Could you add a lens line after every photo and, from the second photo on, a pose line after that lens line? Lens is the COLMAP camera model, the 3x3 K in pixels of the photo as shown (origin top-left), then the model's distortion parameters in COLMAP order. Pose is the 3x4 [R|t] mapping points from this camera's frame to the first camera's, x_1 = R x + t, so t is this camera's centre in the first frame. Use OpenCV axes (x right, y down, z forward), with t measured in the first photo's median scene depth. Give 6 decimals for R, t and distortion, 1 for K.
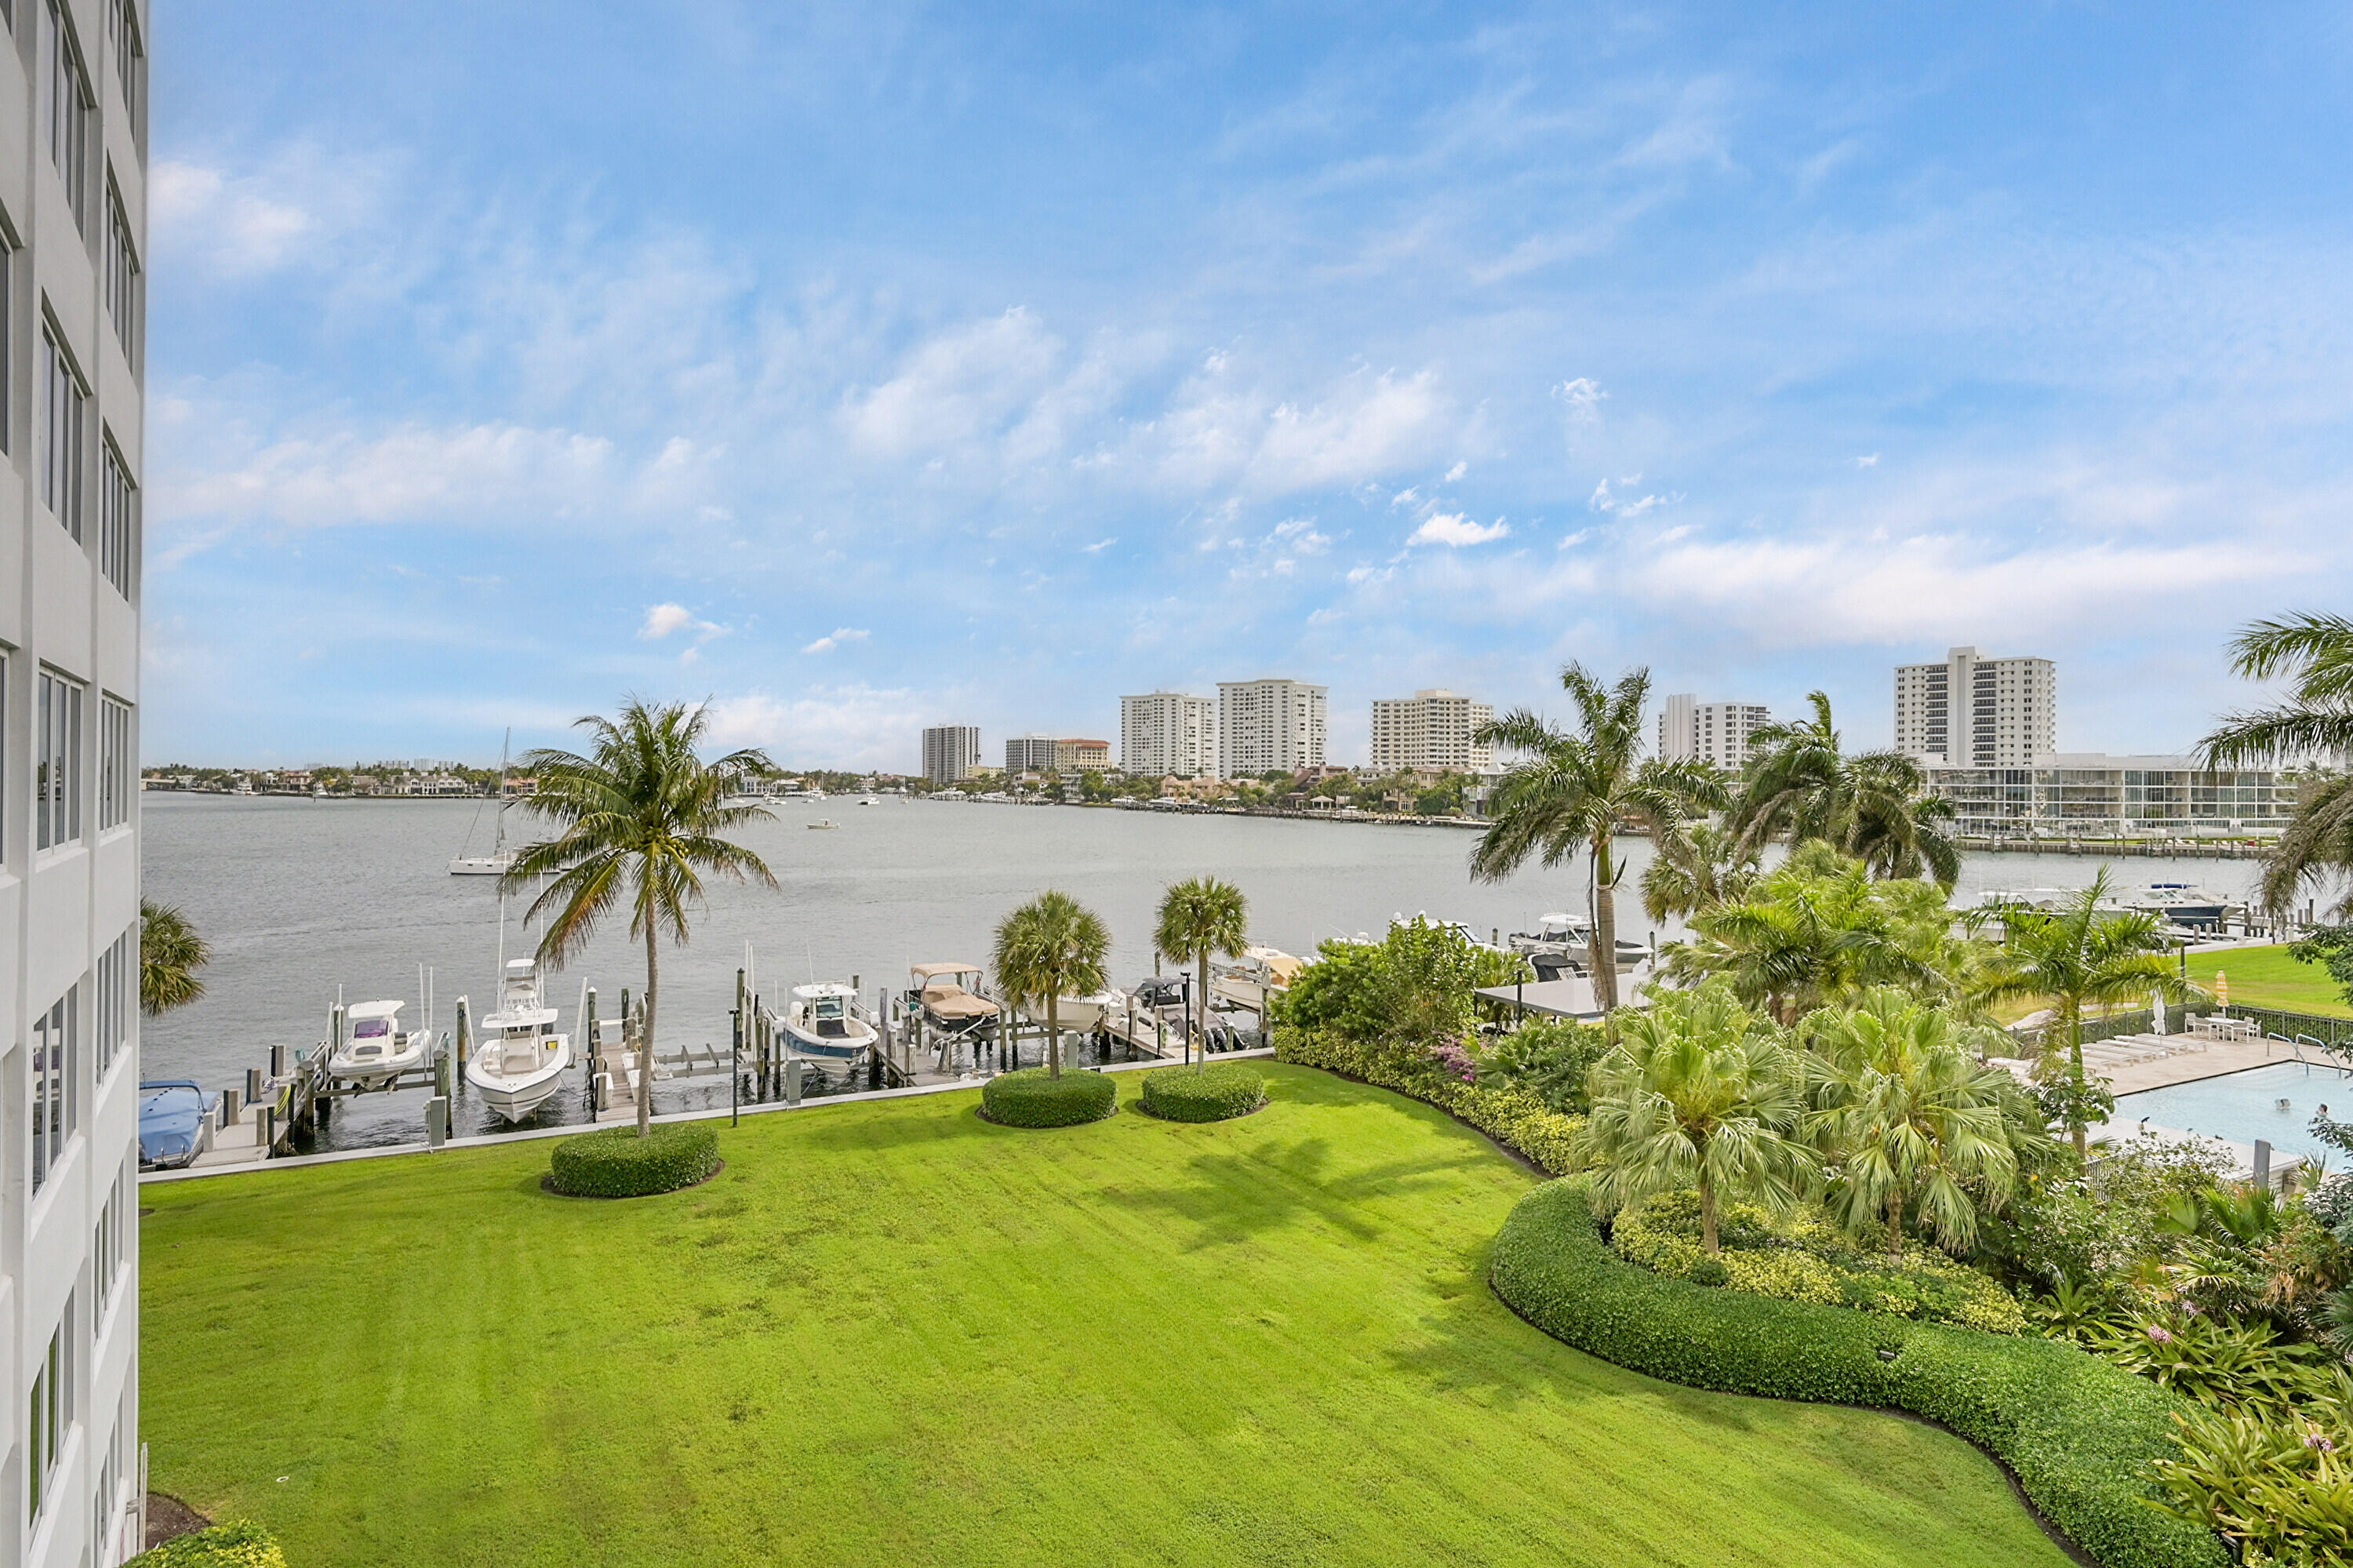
lens RADIAL K [[1215.1, 0, 1186.9], [0, 1215.1, 771.0], [0, 0, 1]] dist [0.004537, 0.001043]
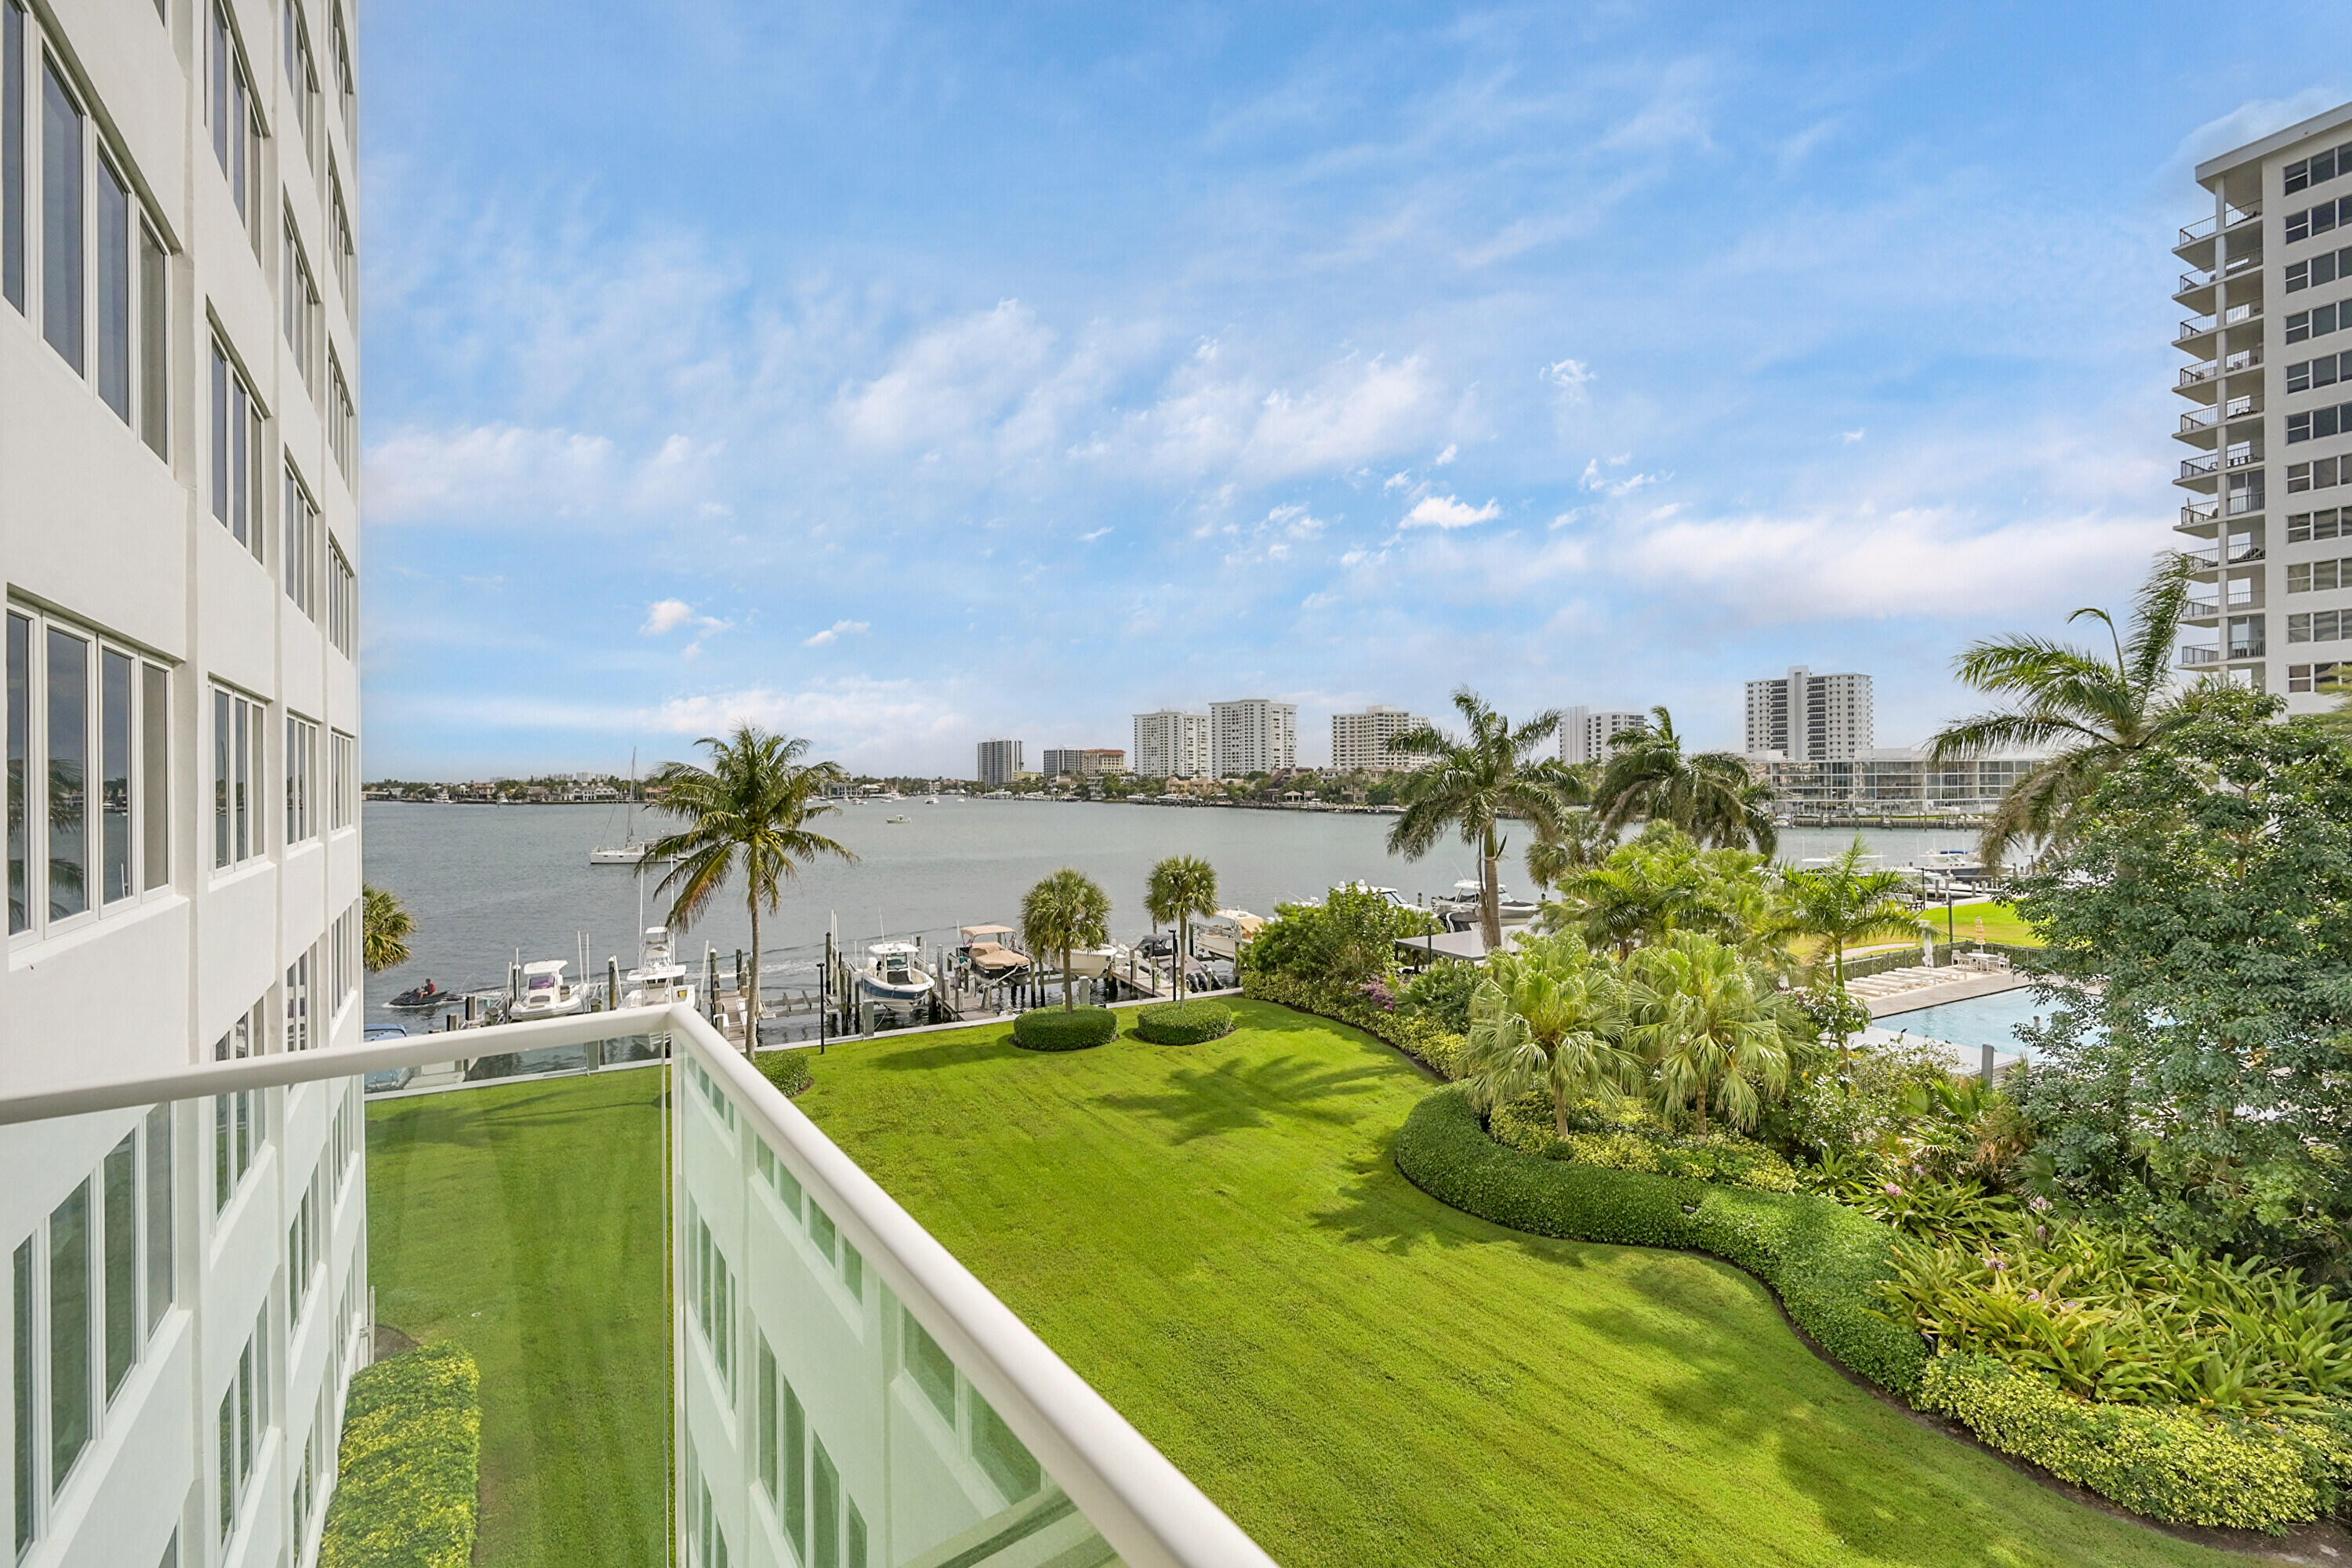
lens RADIAL K [[963.6, 0, 1184.3], [0, 963.6, 774.5], [0, 0, 1]] dist [0.002781, 0.001053]
pose [[0.999879, -0.015114, -0.003787, 0.021187], [0.015120, 0.999884, 0.001615, -0.000324], [0.003762, -0.001672, 0.999992, -0.023949]]
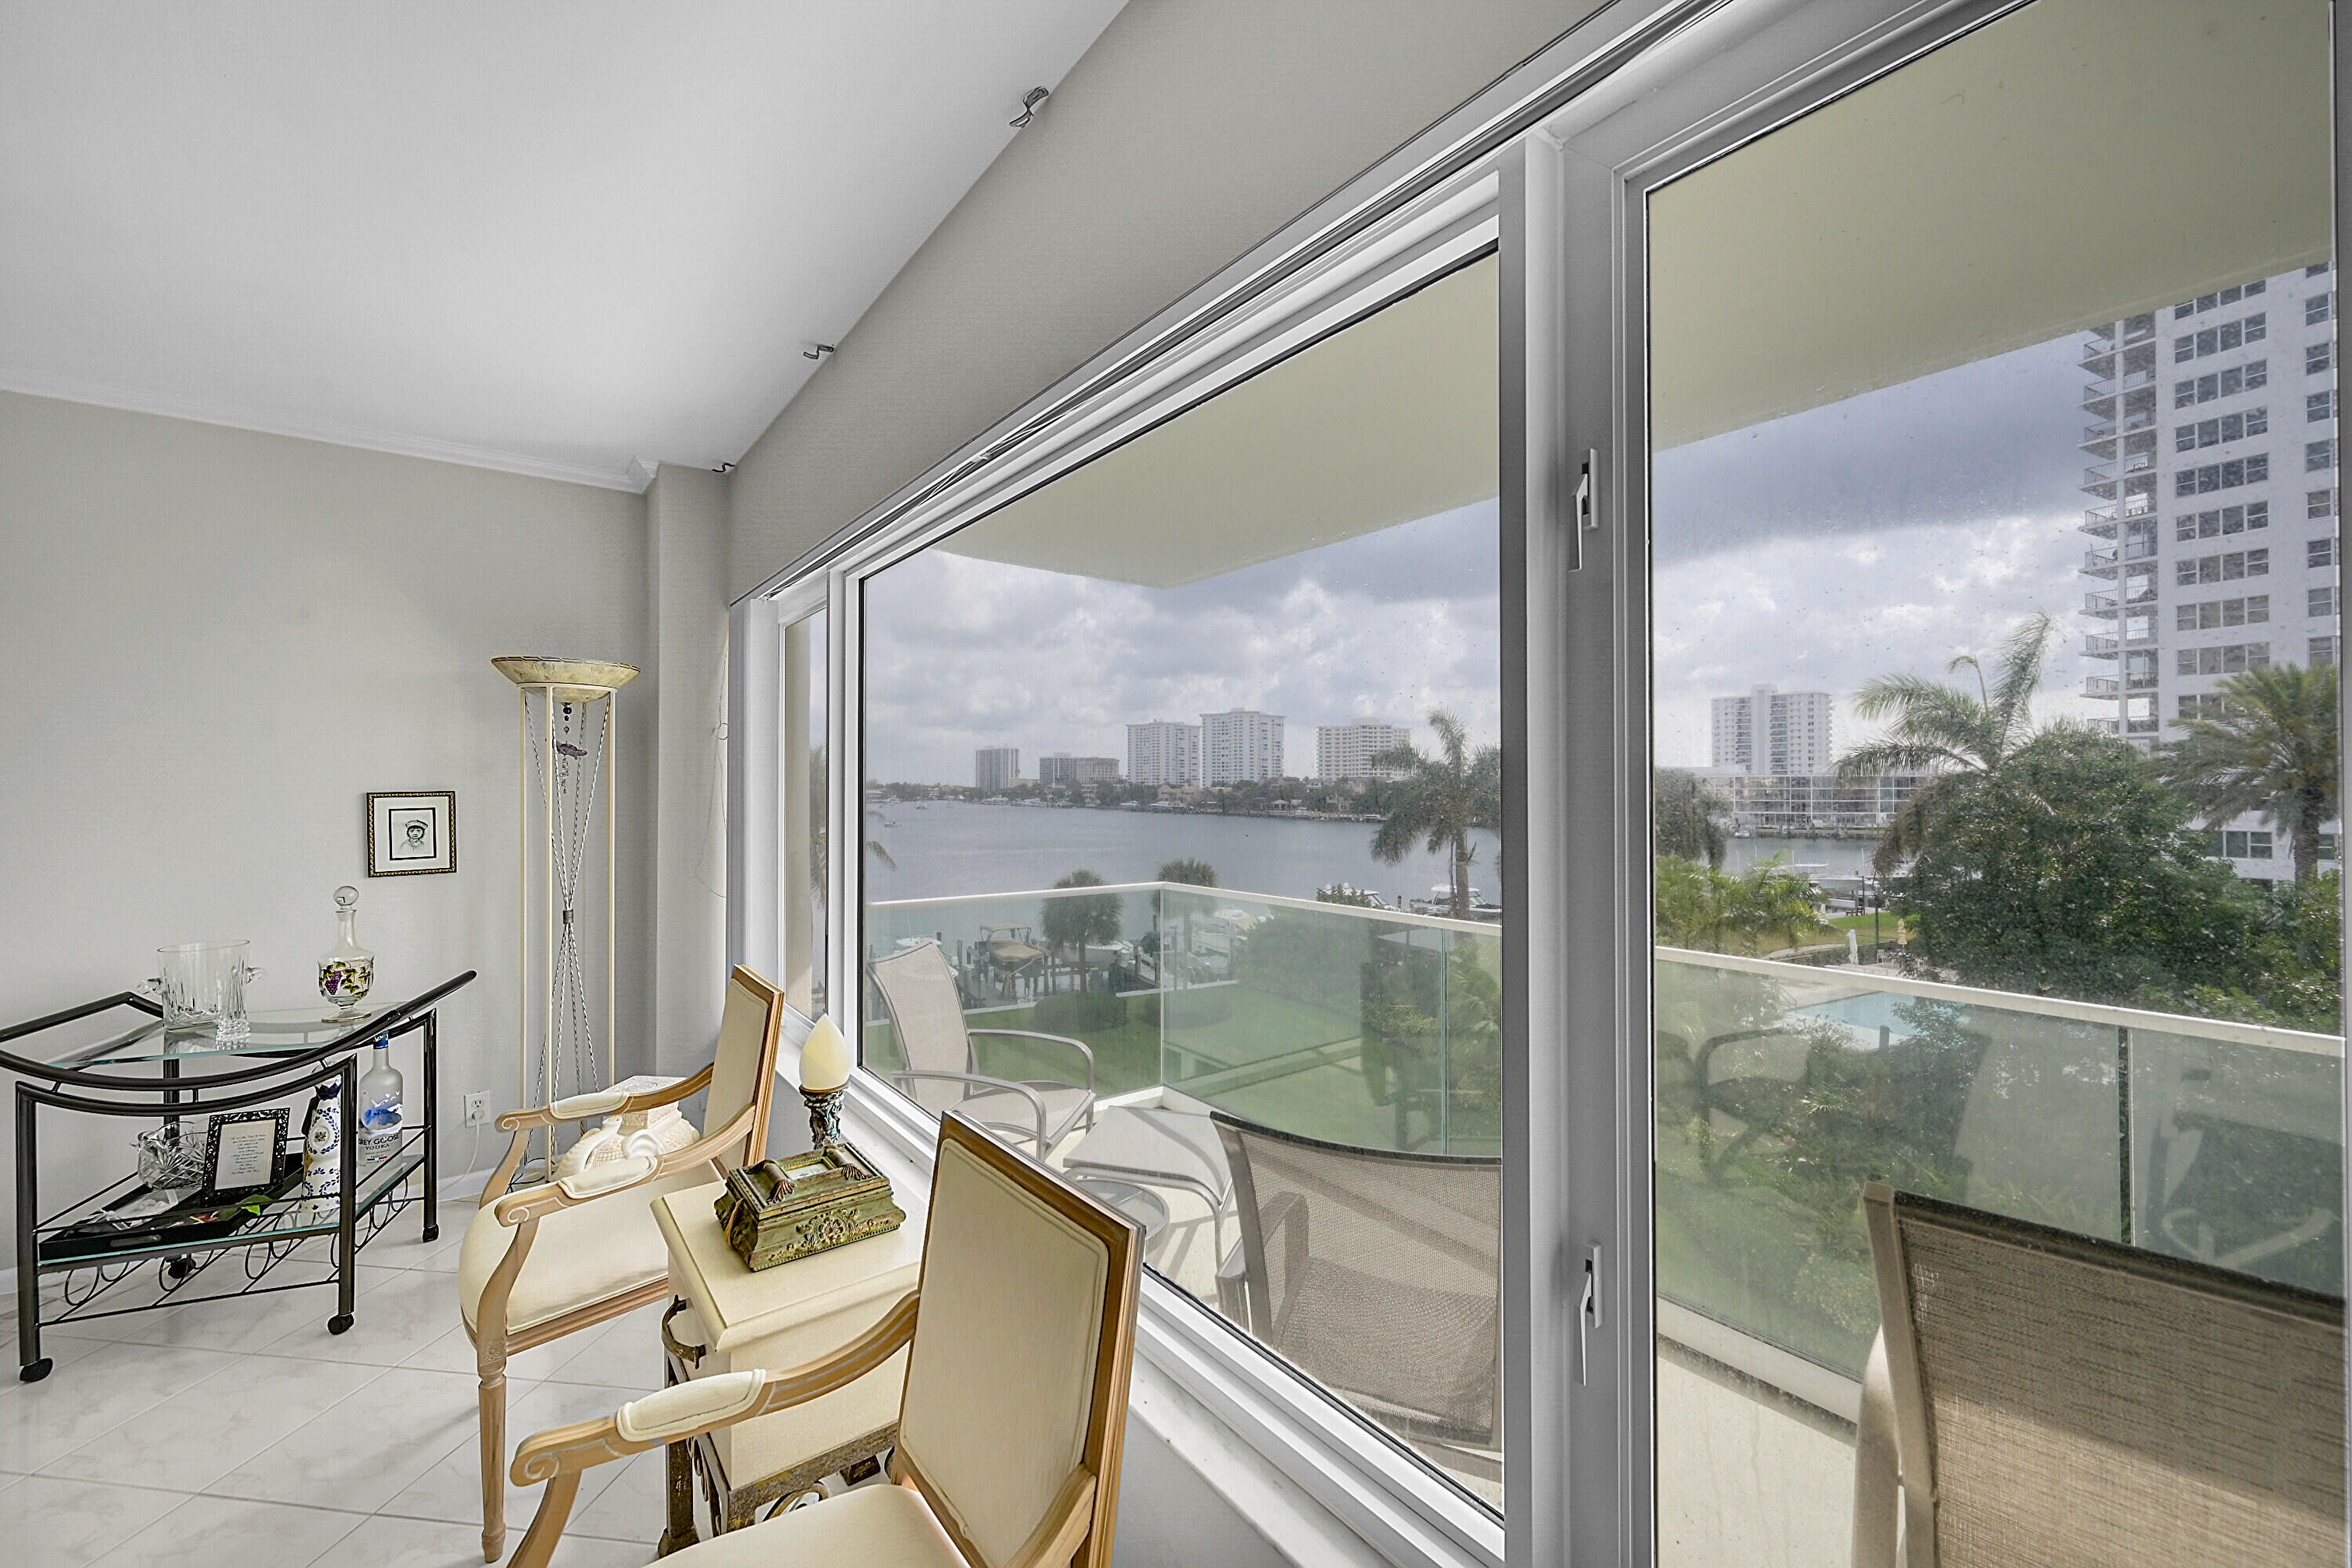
lens RADIAL K [[932.5, 0, 1184.5], [0, 932.5, 777.2], [0, 0, 1]] dist [0.003501, 0.000191]
pose [[0.999952, -0.006908, 0.007011, 0.004372], [0.006935, 0.999968, -0.003897, -0.005123], [-0.006984, 0.003945, 0.999968, -0.105920]]
